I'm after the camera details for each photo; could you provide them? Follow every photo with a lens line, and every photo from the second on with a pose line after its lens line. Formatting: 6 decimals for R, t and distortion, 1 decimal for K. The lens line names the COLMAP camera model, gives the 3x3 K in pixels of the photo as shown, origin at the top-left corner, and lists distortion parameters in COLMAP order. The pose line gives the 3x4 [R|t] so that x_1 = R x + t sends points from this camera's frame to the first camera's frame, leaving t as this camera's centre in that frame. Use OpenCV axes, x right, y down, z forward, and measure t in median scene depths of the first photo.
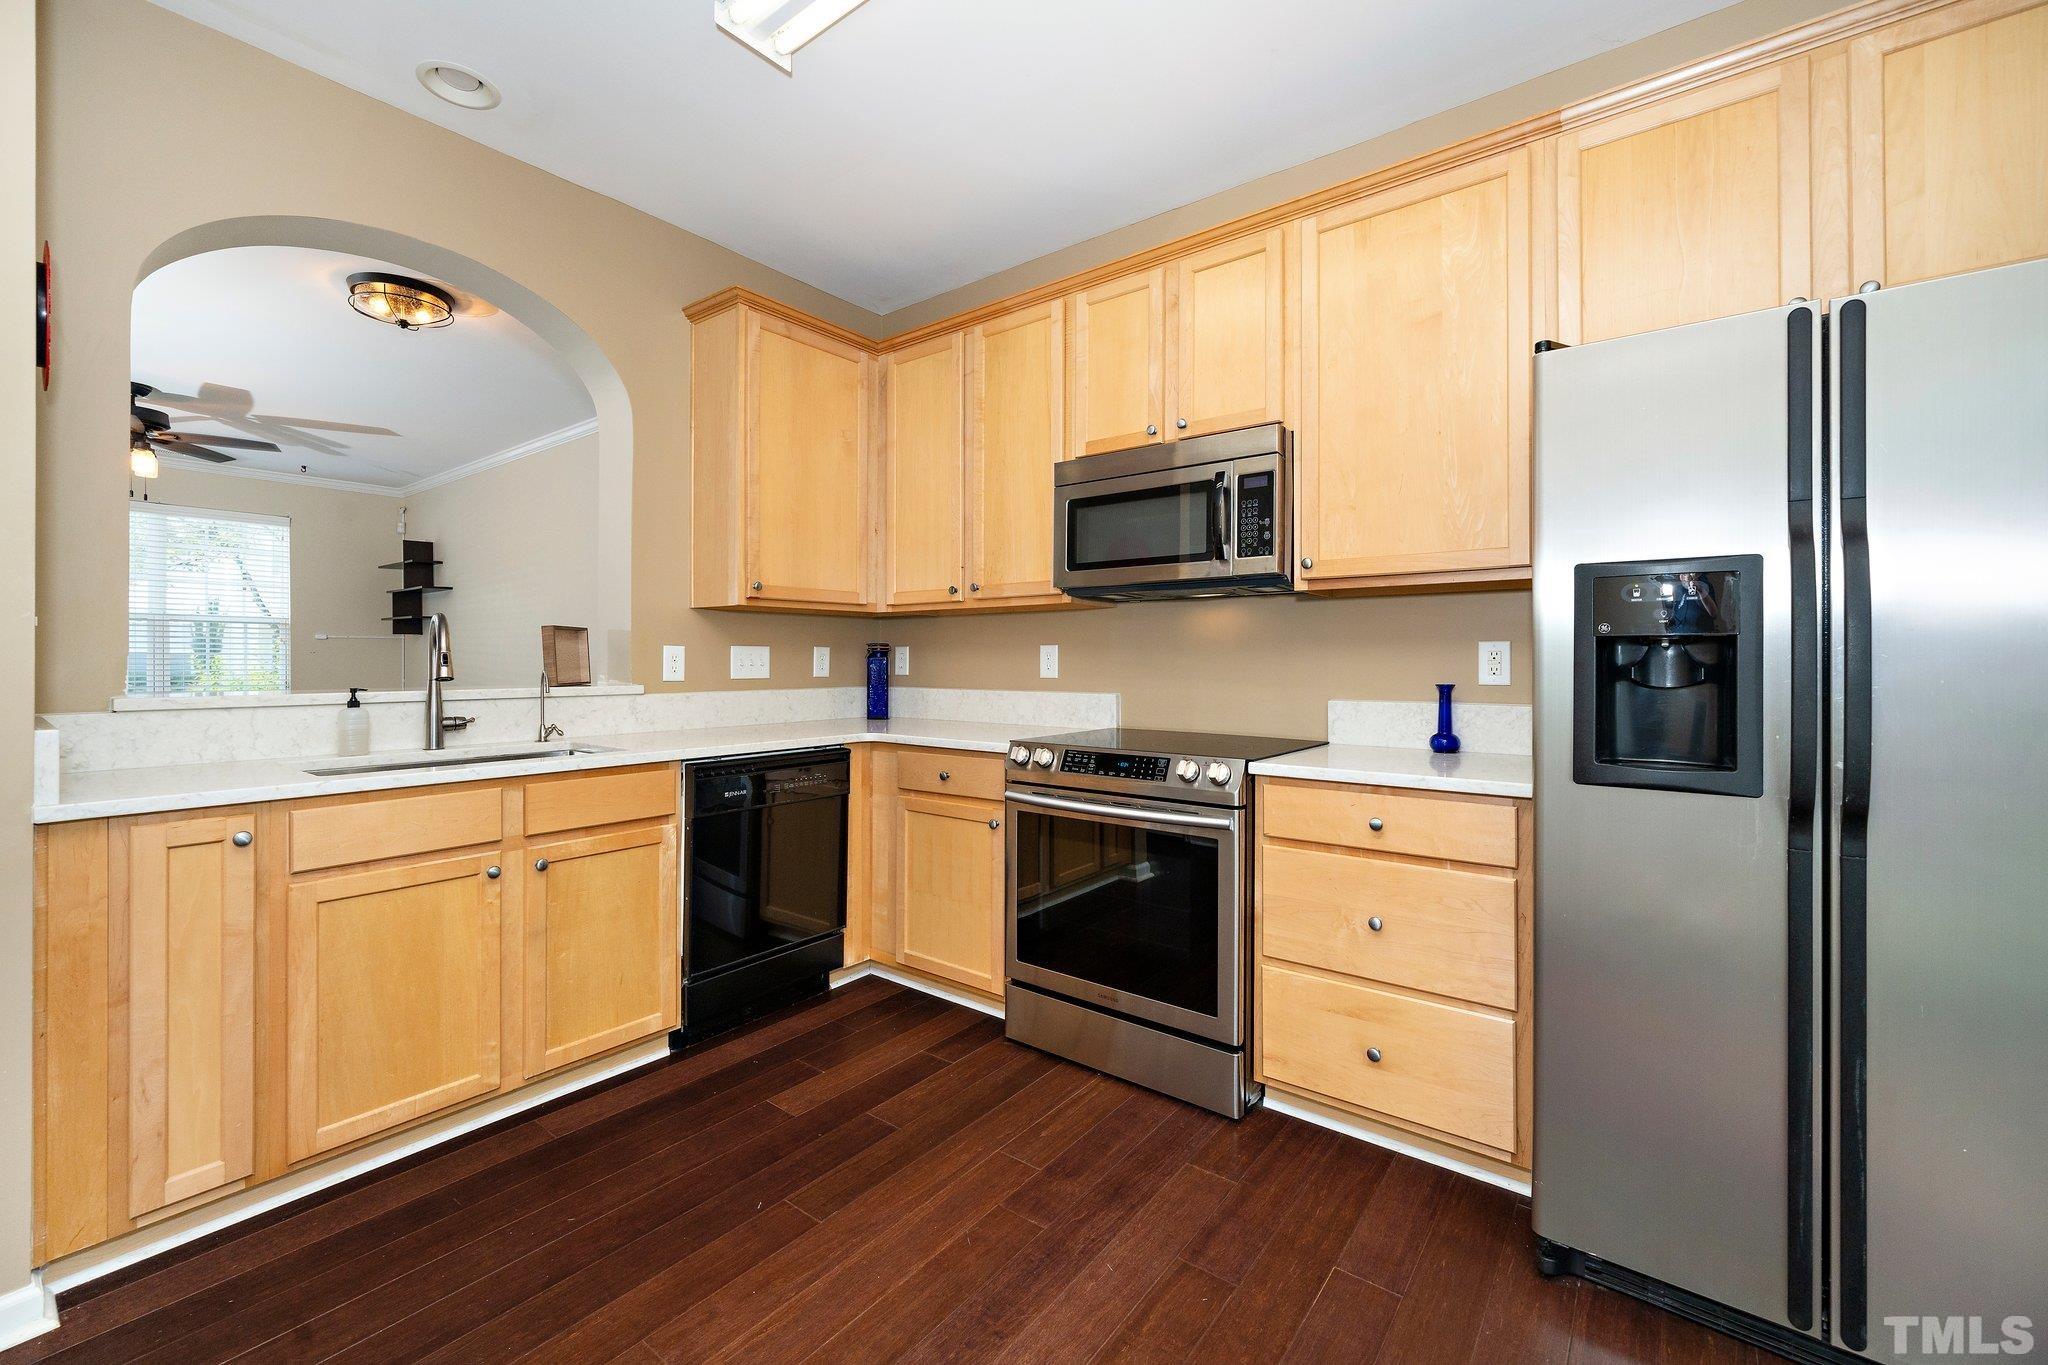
lens RADIAL K [[845.9, 0, 1014.9], [0, 845.9, 665.8], [0, 0, 1]] dist [-0.004510, -0.000519]
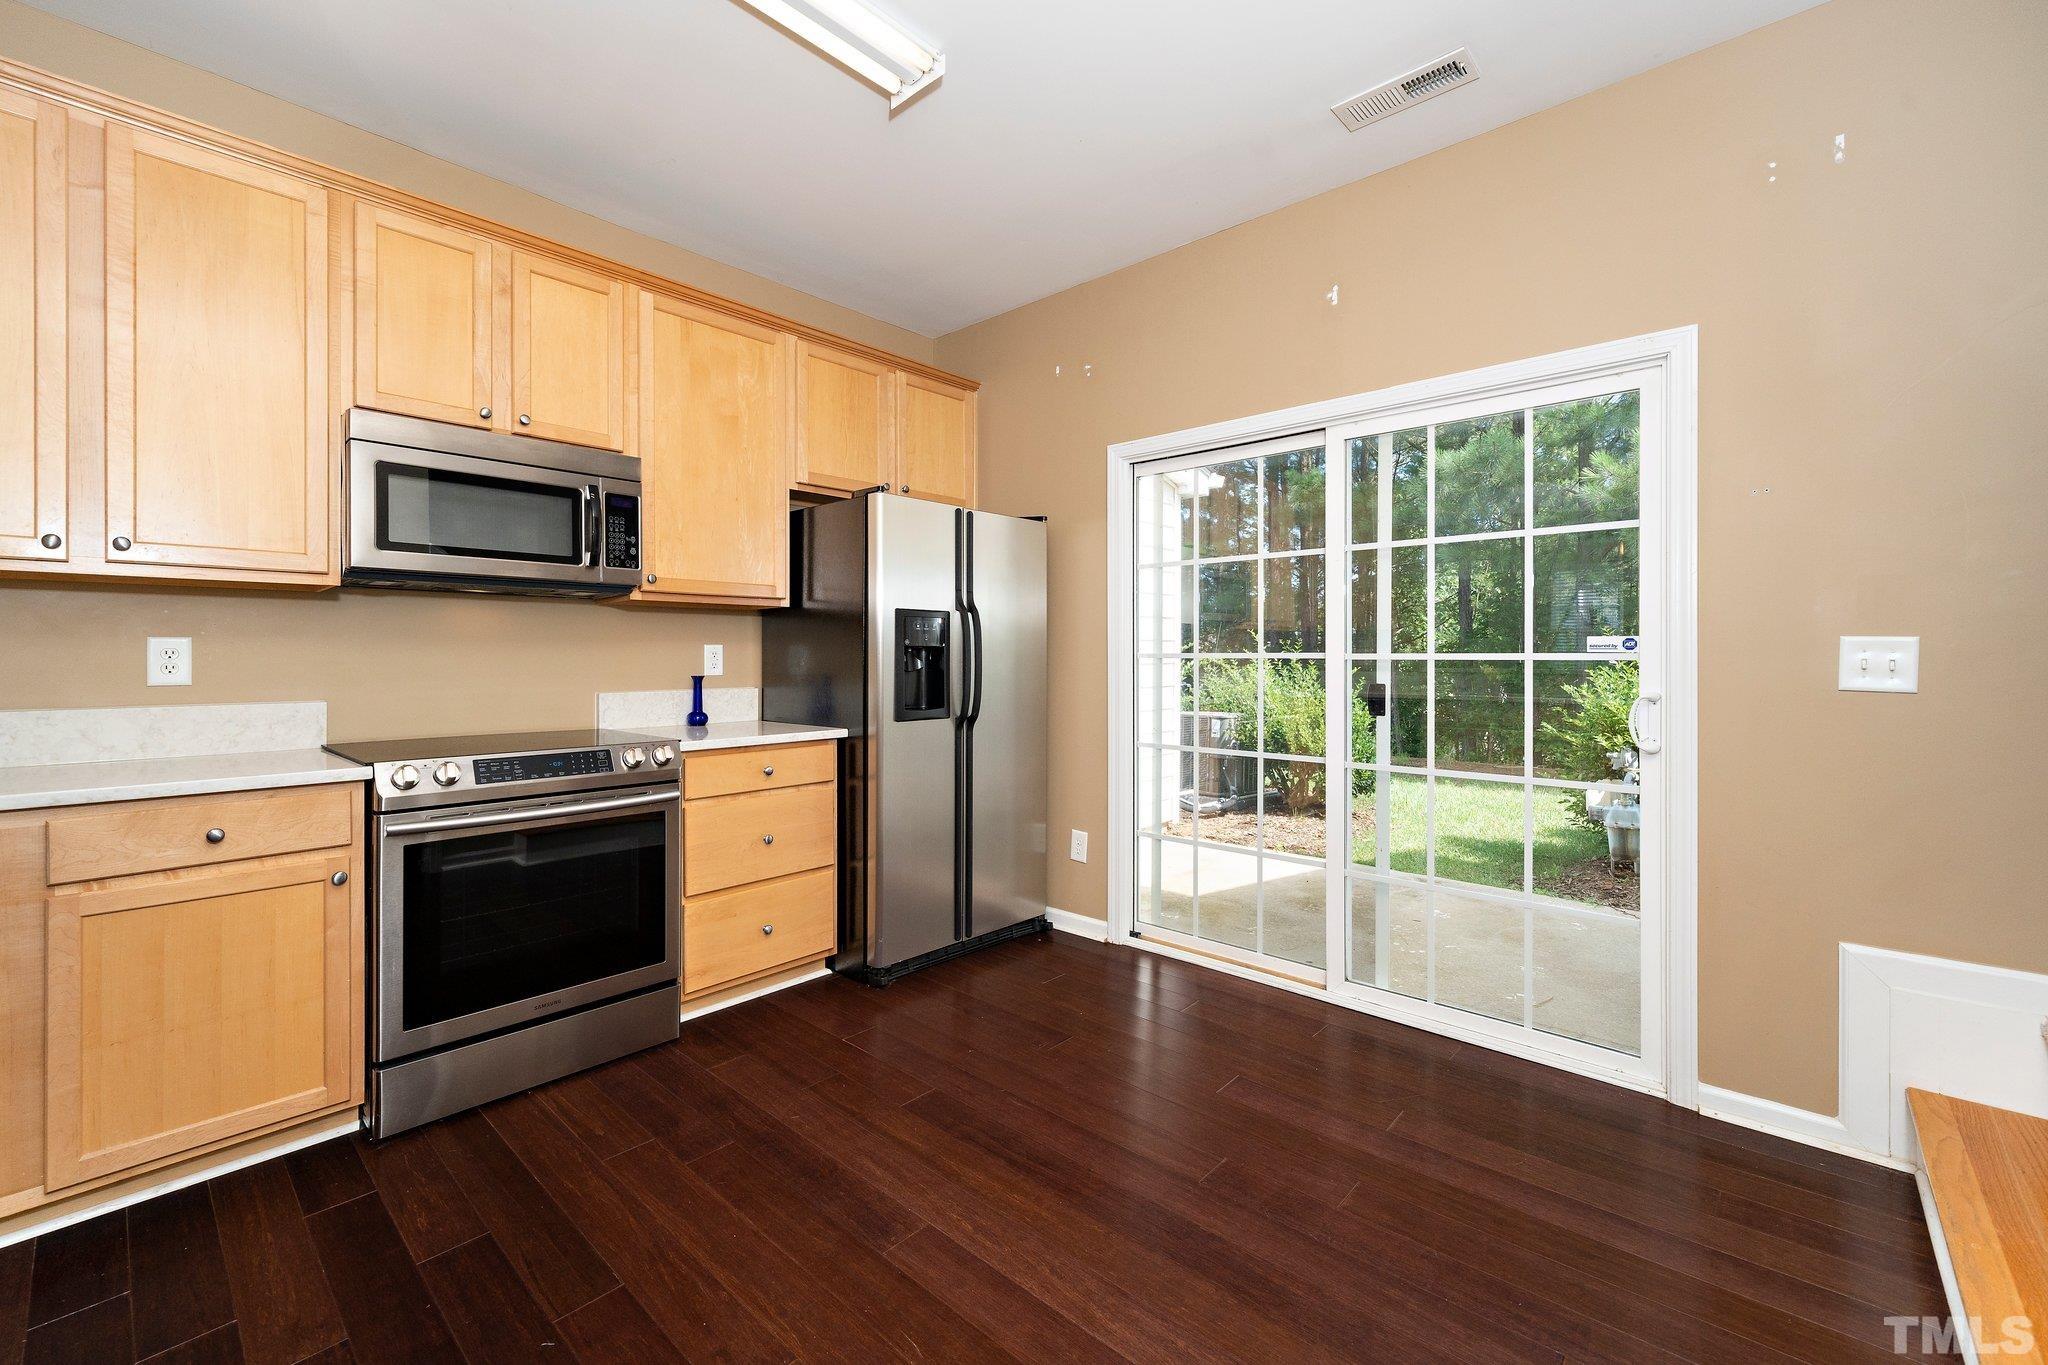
lens RADIAL K [[845.9, 0, 1024.0], [0, 845.9, 670.7], [0, 0, 1]] dist [-0.004510, -0.000519]
pose [[0.065518, -0.018649, 0.997677, -0.828280], [0.008236, 0.999801, 0.018148, -0.006546], [-0.997817, 0.007028, 0.065659, 0.387377]]
